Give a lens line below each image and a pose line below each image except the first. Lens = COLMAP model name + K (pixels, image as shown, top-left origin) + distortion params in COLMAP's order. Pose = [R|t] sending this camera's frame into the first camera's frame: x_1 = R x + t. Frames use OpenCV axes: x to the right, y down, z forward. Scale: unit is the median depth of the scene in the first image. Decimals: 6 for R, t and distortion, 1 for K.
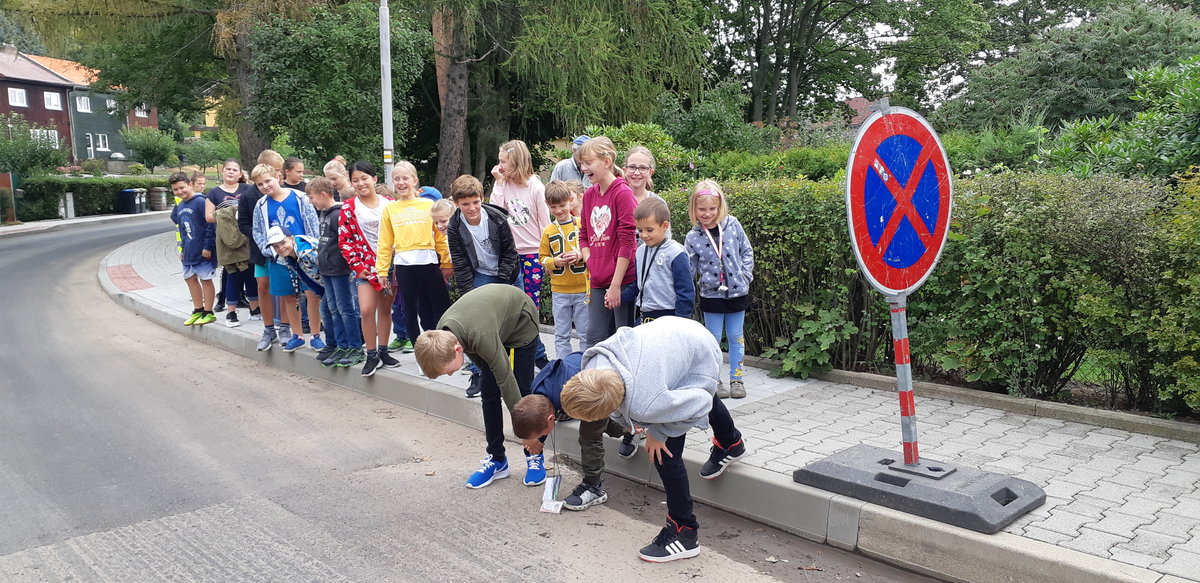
lens RADIAL K [[941.1, 0, 598.8], [0, 941.1, 304.8], [0, 0, 1]] dist [0.074174, -0.125291]
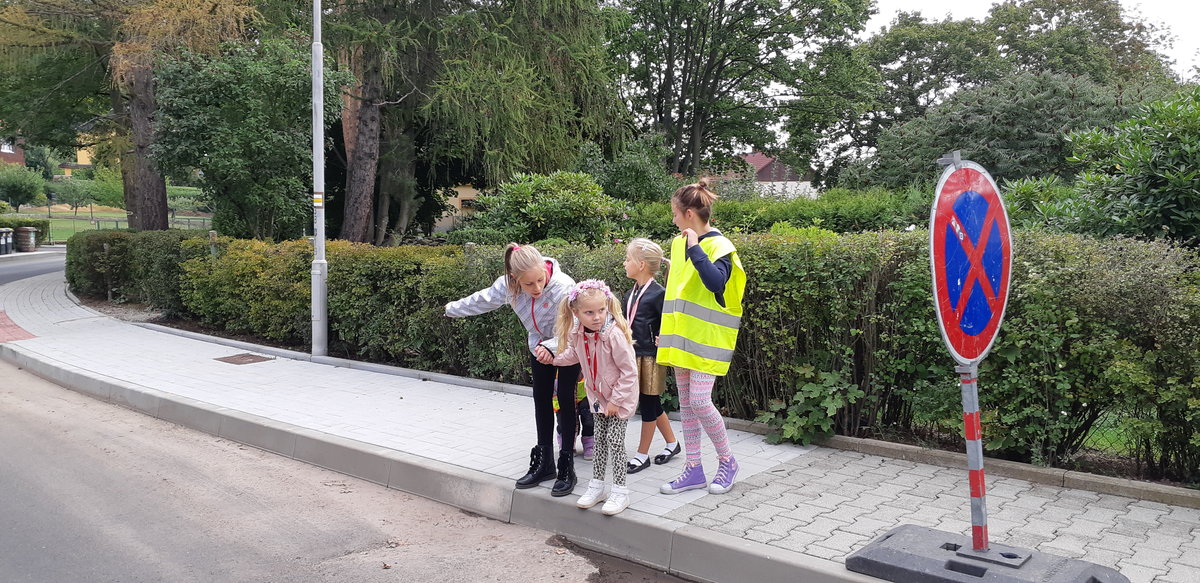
lens RADIAL K [[942.2, 0, 594.1], [0, 942.2, 300.2], [0, 0, 1]] dist [0.066656, -0.111240]
pose [[0.993593, 0.009662, 0.112601, -0.046830], [-0.003421, 0.998454, -0.055483, -0.006176], [-0.112963, 0.054743, 0.992090, 0.040680]]
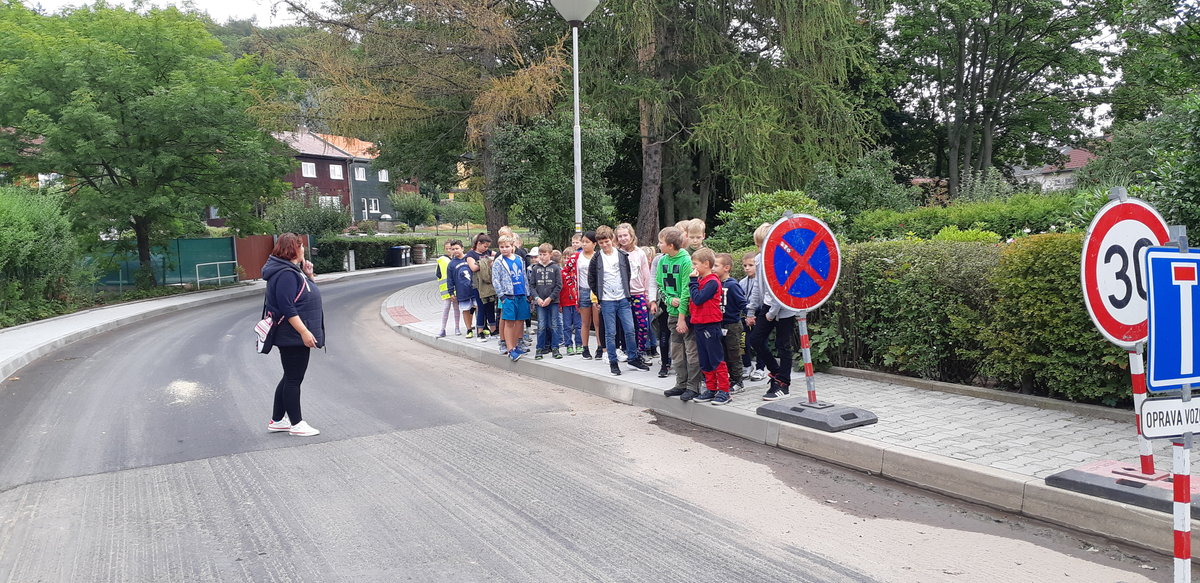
lens RADIAL K [[937.3, 0, 596.9], [0, 937.3, 297.6], [0, 0, 1]] dist [0.154102, -0.357967]
pose [[0.970816, -0.000106, -0.239826, 0.118308], [-0.014017, 0.998265, -0.057183, 0.023988], [0.239416, 0.058876, 0.969130, -0.295407]]
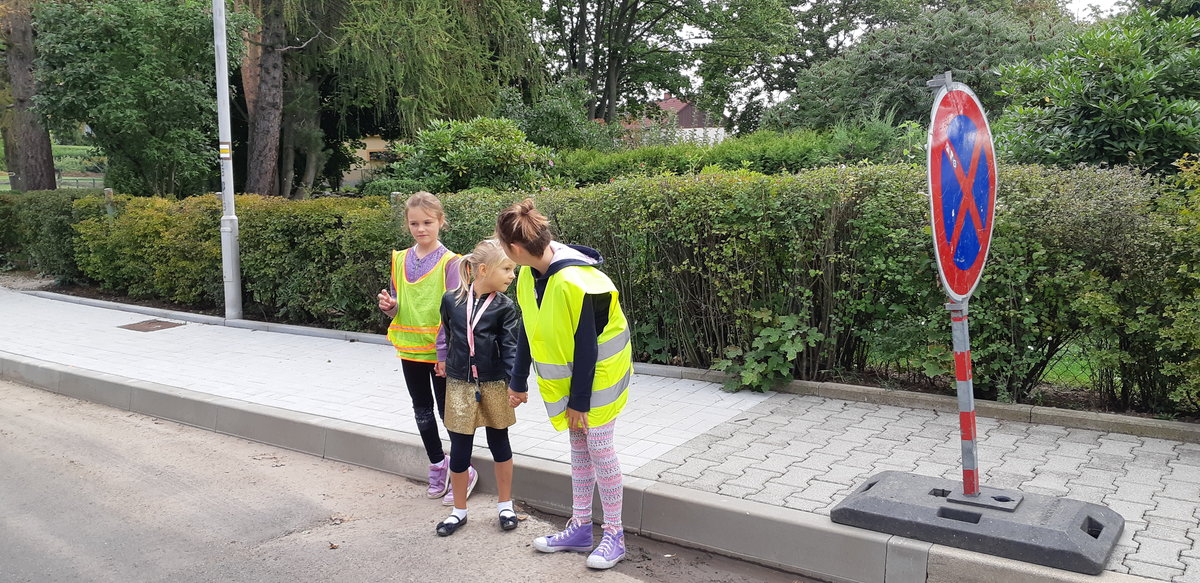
lens RADIAL K [[940.3, 0, 597.8], [0, 940.3, 306.6], [0, 0, 1]] dist [0.077363, -0.132520]
pose [[0.978559, -0.034249, 0.203097, -0.057554], [0.033997, 0.999411, 0.004730, -0.006466], [-0.203139, 0.002276, 0.979147, 0.070398]]
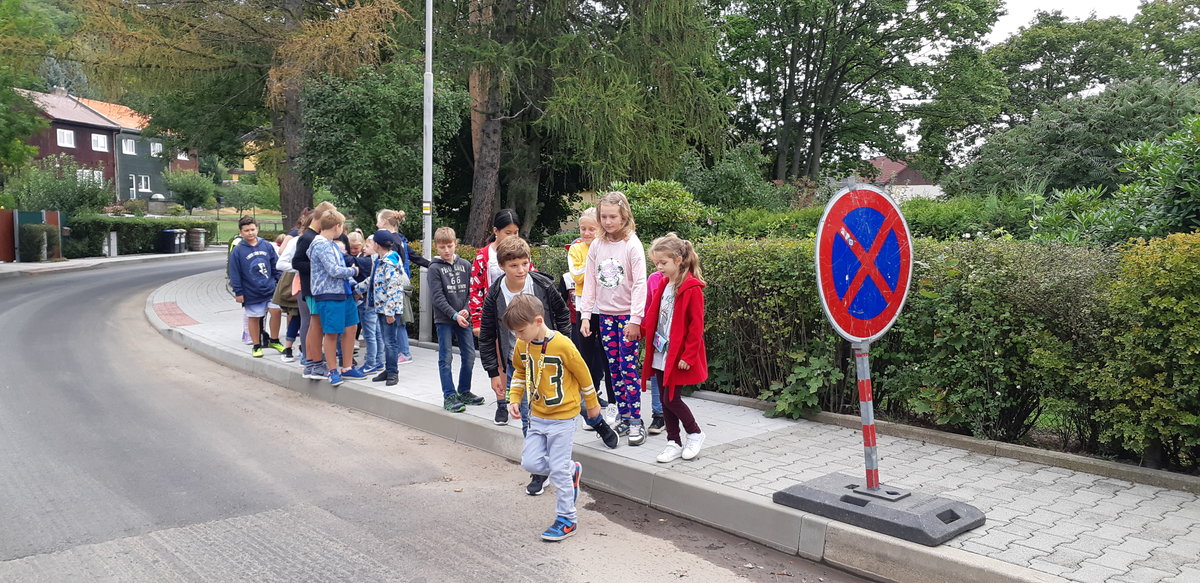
lens RADIAL K [[943.3, 0, 599.1], [0, 943.3, 308.5], [0, 0, 1]] dist [0.068408, -0.118834]
pose [[0.999295, 0.026208, -0.026884, 0.006445], [-0.027488, 0.998449, -0.048410, 0.004266], [0.025574, 0.049115, 0.998466, -0.058960]]
